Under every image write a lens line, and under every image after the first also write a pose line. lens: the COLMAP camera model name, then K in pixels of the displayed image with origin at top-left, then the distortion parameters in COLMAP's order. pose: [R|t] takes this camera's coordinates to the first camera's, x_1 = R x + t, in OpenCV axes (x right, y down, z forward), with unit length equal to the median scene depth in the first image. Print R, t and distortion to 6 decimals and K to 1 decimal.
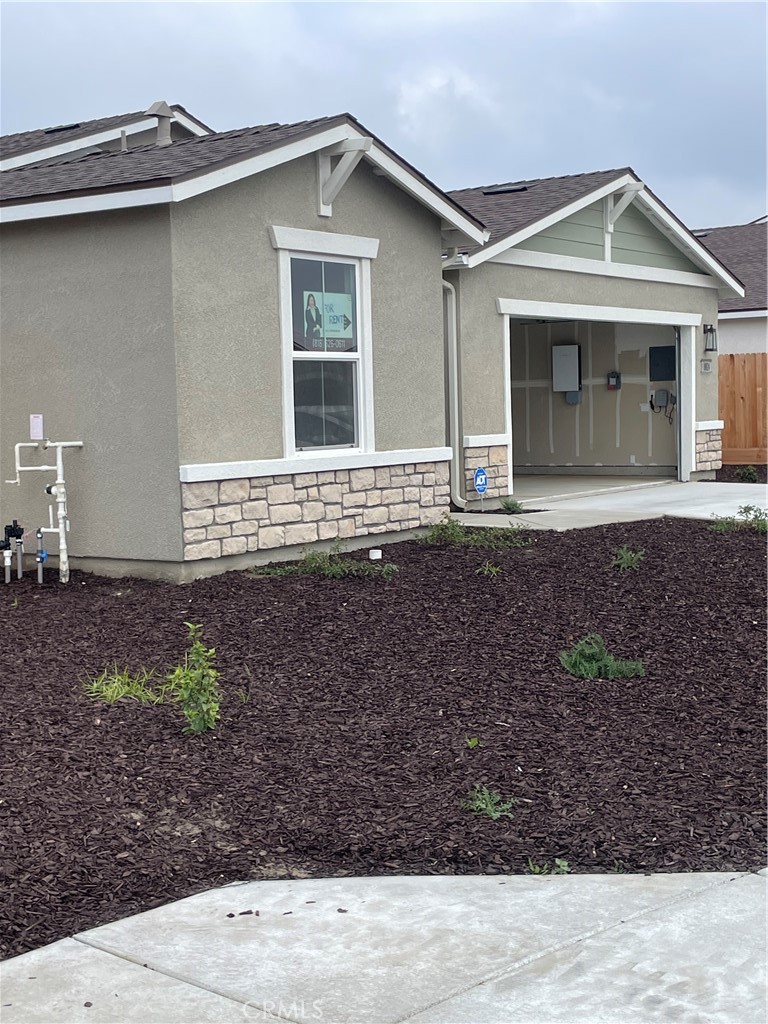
lens RADIAL K [[1609.1, 0, 381.8], [0, 1609.1, 513.3], [0, 0, 1]] dist [0.133379, -0.005502]
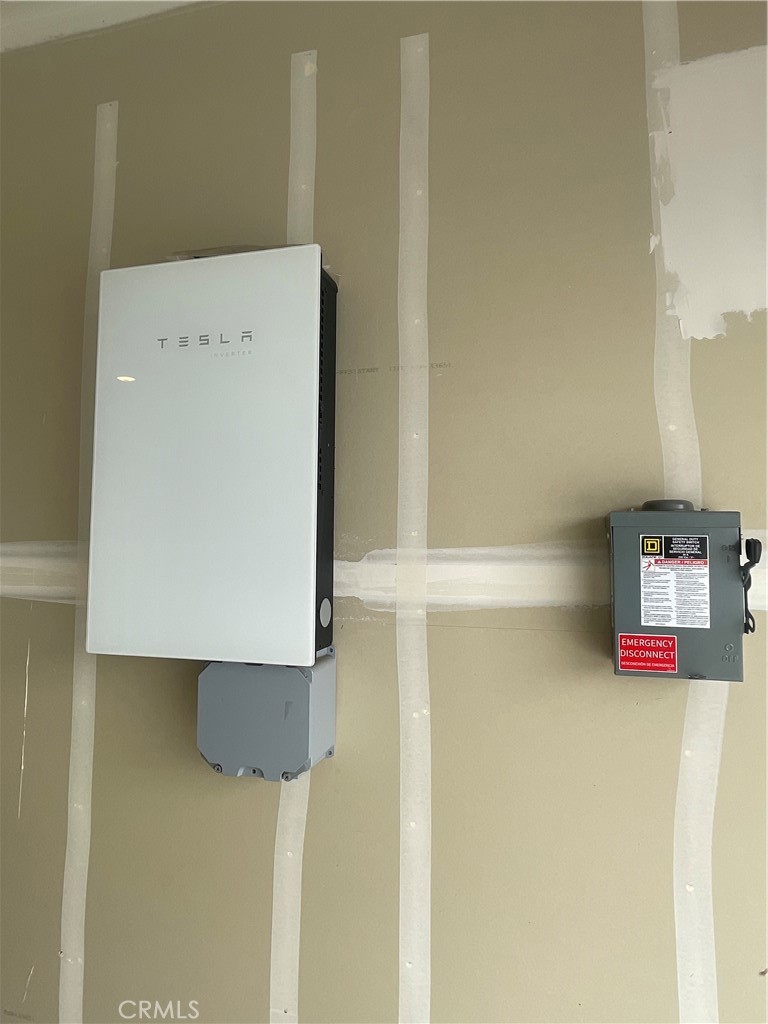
lens RADIAL K [[634.5, 0, 384.0], [0, 634.5, 512.0], [0, 0, 1]] dist [0.000375, 0.000198]
pose [[0.939438, 0.052498, 0.338674, 0.112986], [0.000090, 0.988160, -0.153424, -0.080620], [-0.342718, 0.144163, 0.928311, 0.969264]]
